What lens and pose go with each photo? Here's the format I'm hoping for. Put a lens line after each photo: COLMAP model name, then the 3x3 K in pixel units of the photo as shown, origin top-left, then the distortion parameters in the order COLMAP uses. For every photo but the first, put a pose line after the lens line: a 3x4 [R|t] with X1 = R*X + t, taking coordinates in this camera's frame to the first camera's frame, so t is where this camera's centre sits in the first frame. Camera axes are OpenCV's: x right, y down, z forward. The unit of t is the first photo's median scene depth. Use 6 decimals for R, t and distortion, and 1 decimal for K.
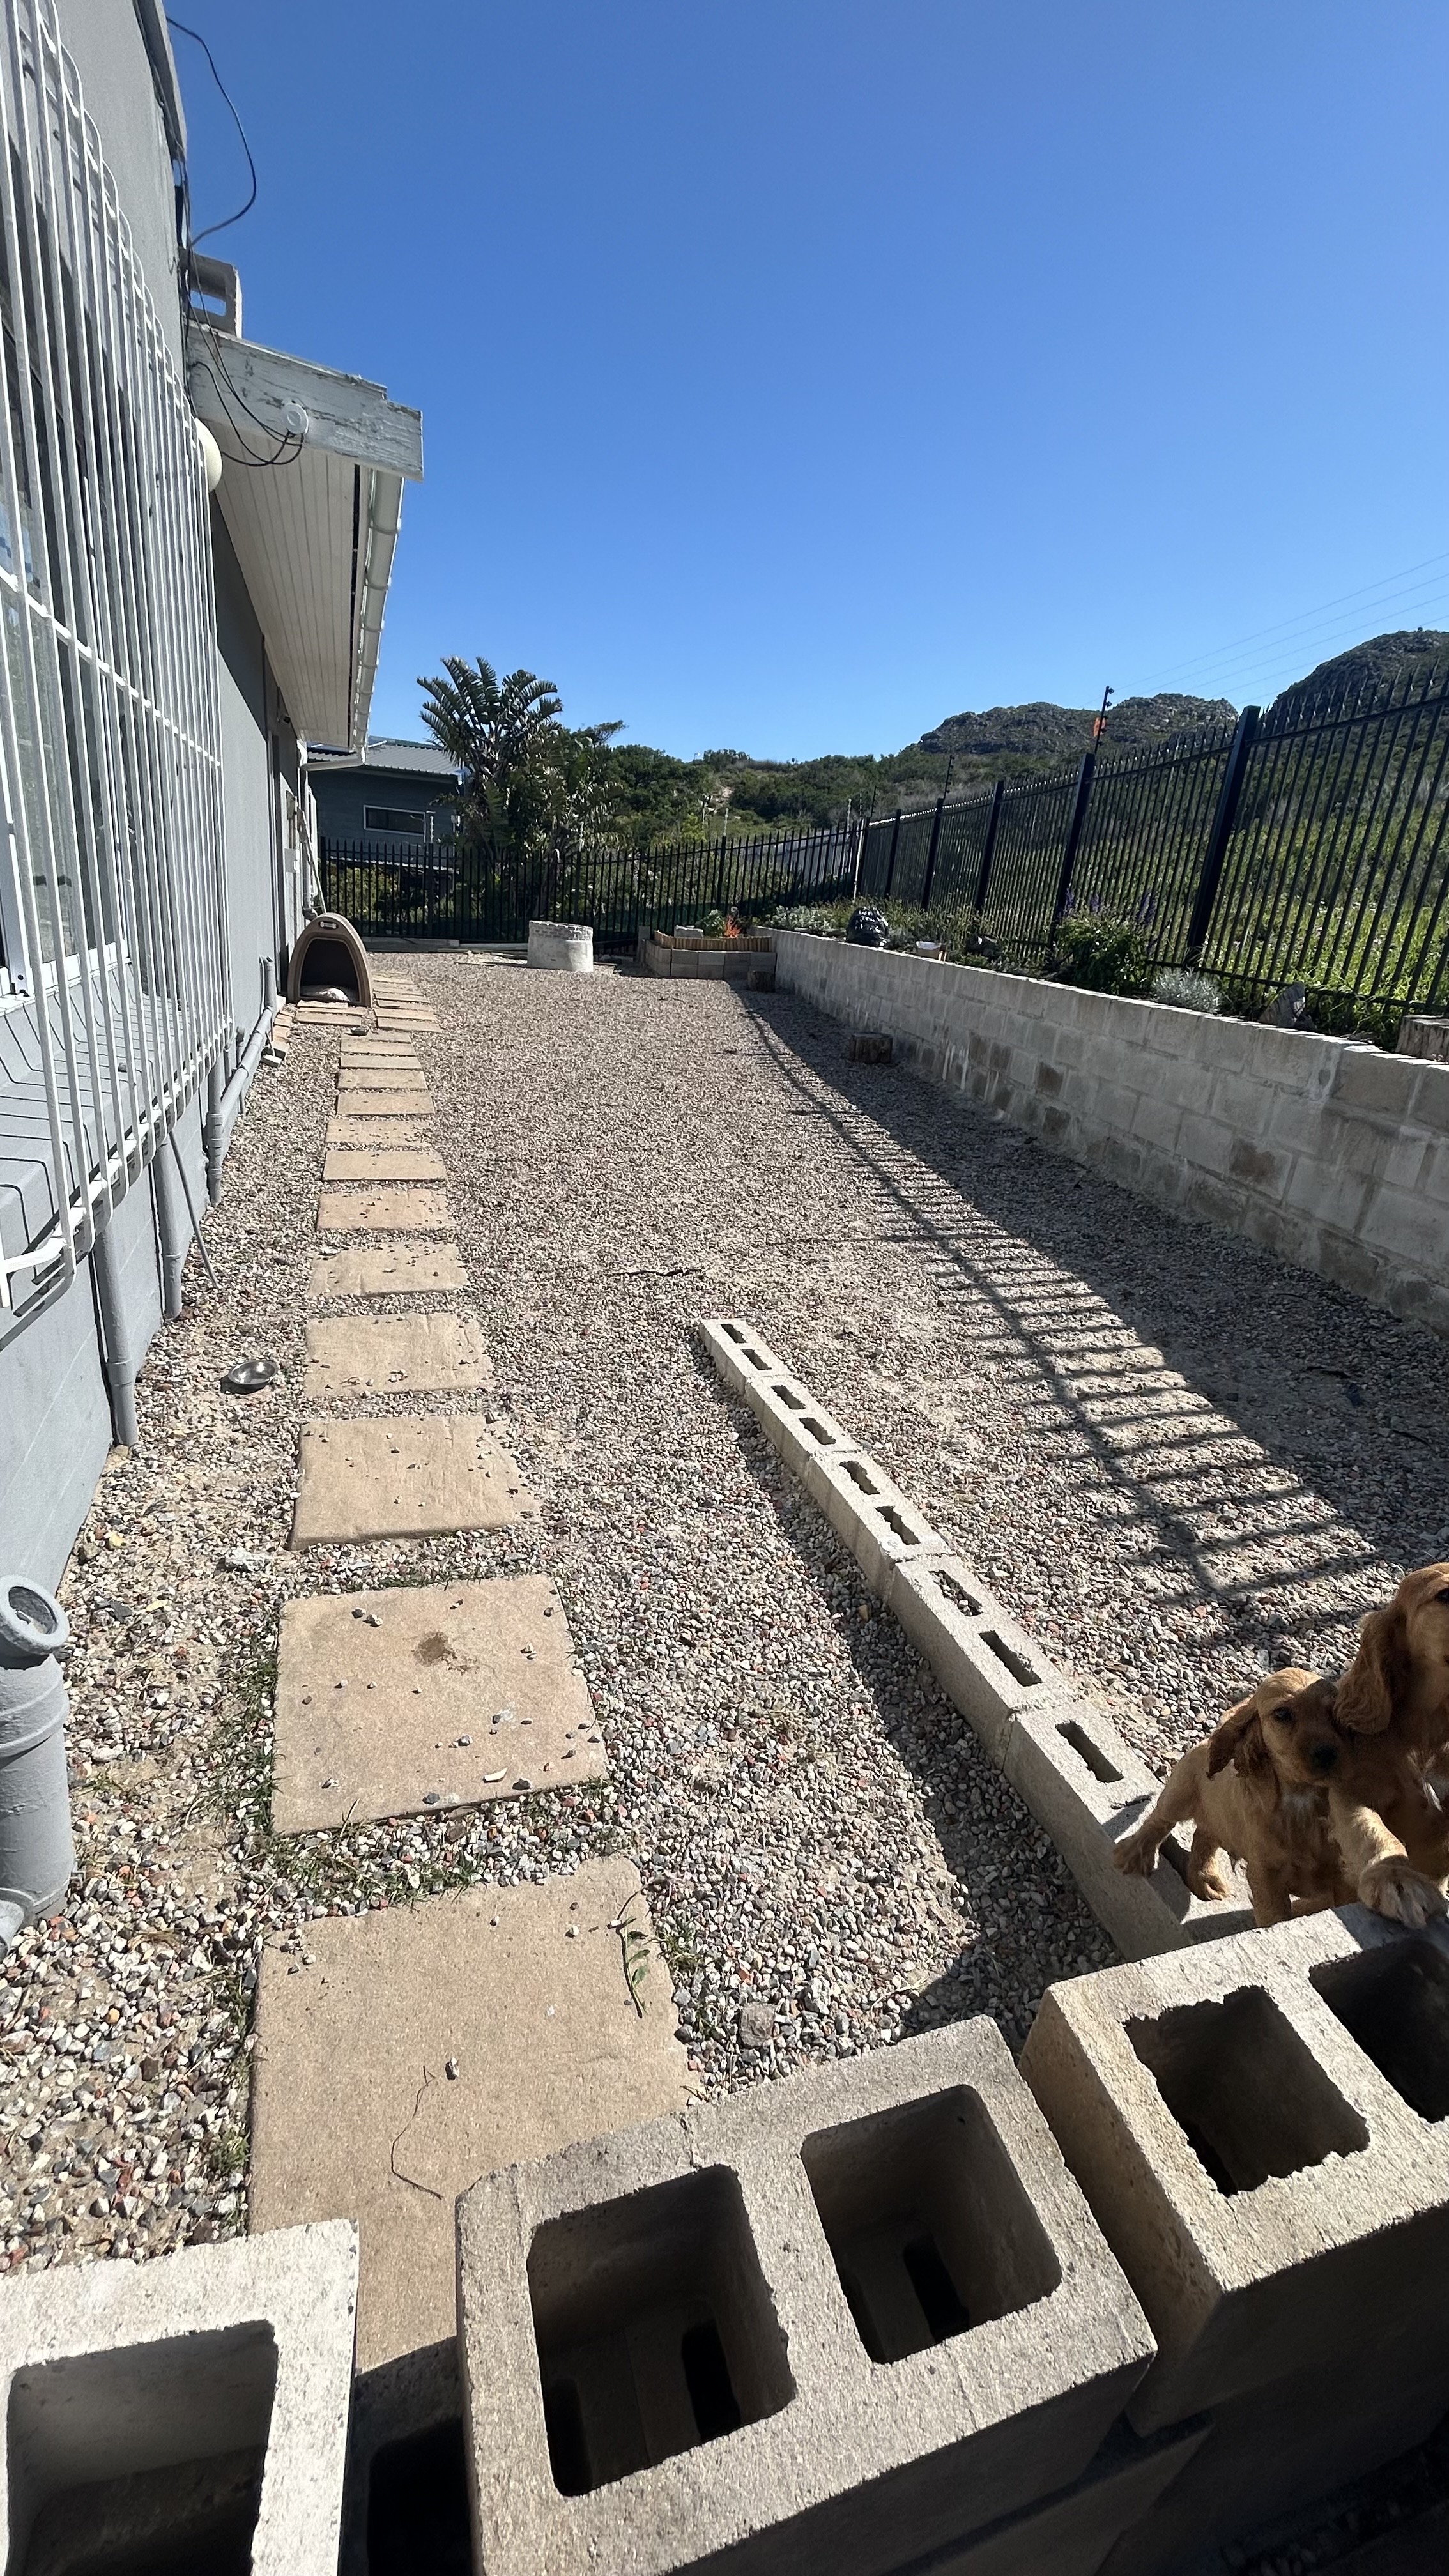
lens RADIAL K [[1043.4, 0, 732.5], [0, 1043.4, 1288.3], [0, 0, 1]] dist [-0.004271, 0.001773]
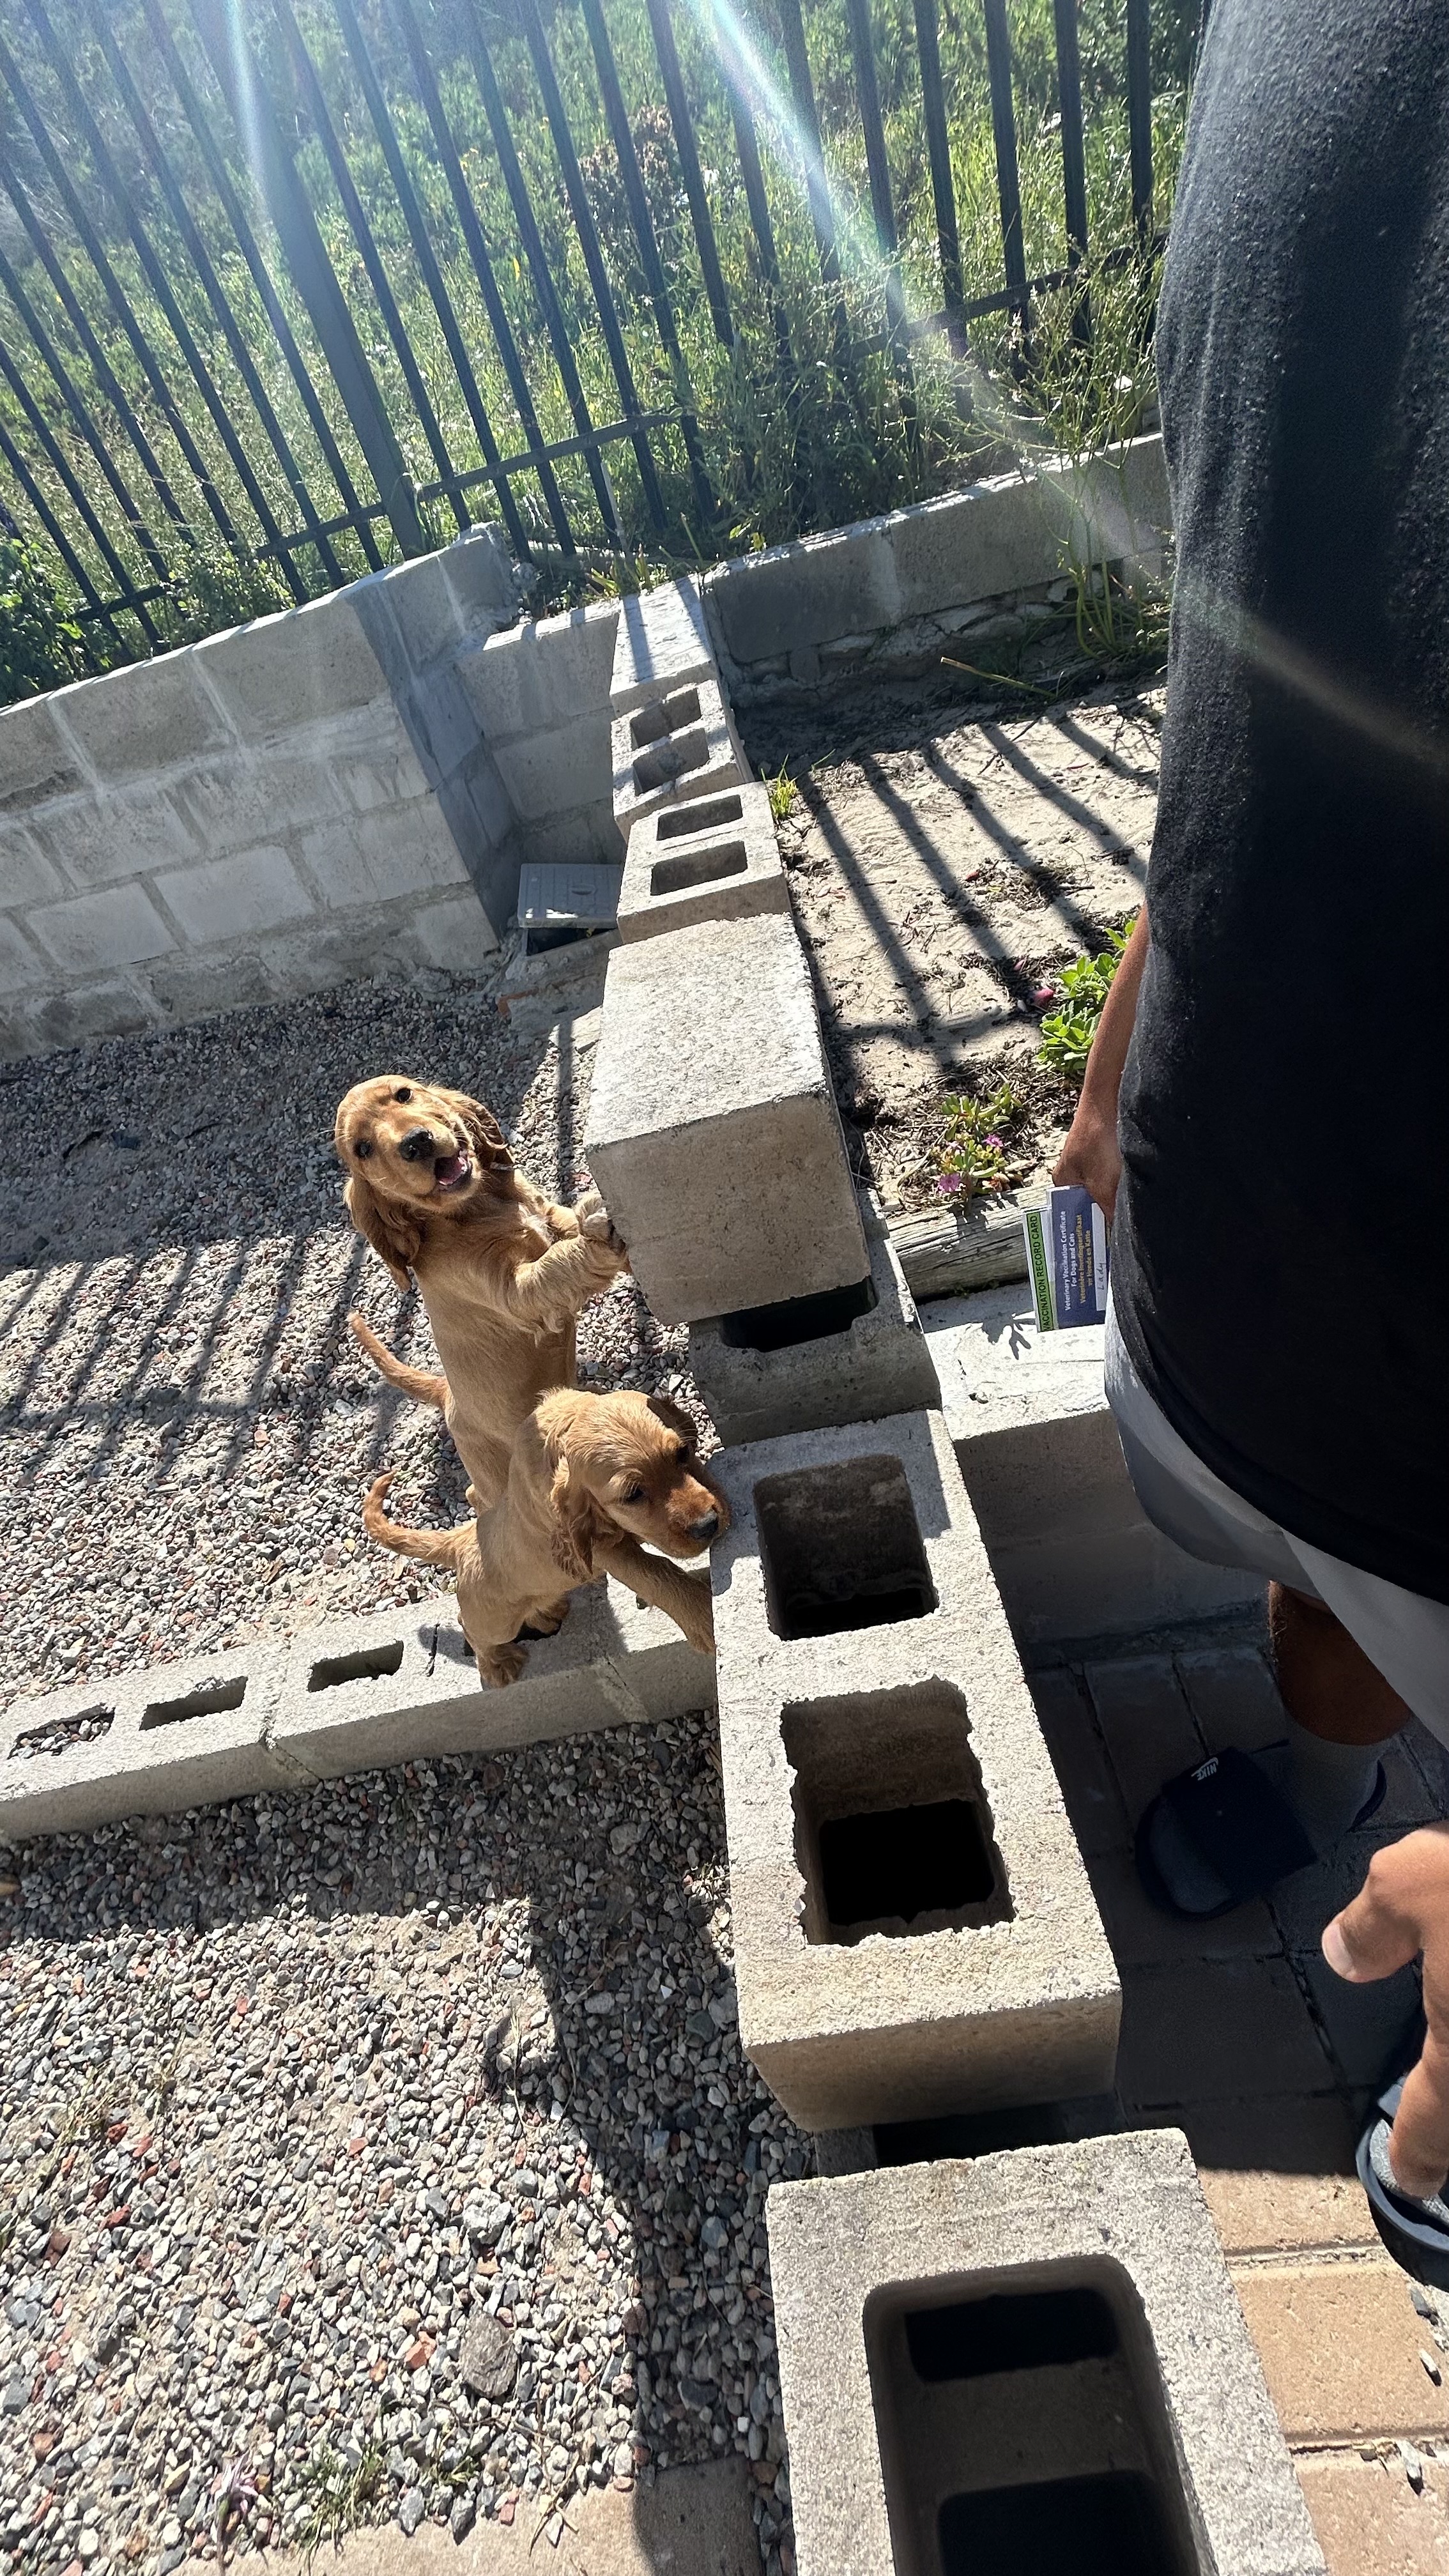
lens RADIAL K [[1043.4, 0, 733.5], [0, 1043.4, 1274.8], [0, 0, 1]] dist [-0.004271, 0.001773]
pose [[0.206226, -0.749516, 0.629045, 0.106969], [0.589465, 0.608283, 0.531528, 0.010422], [-0.781026, 0.261185, 0.567257, 0.212680]]
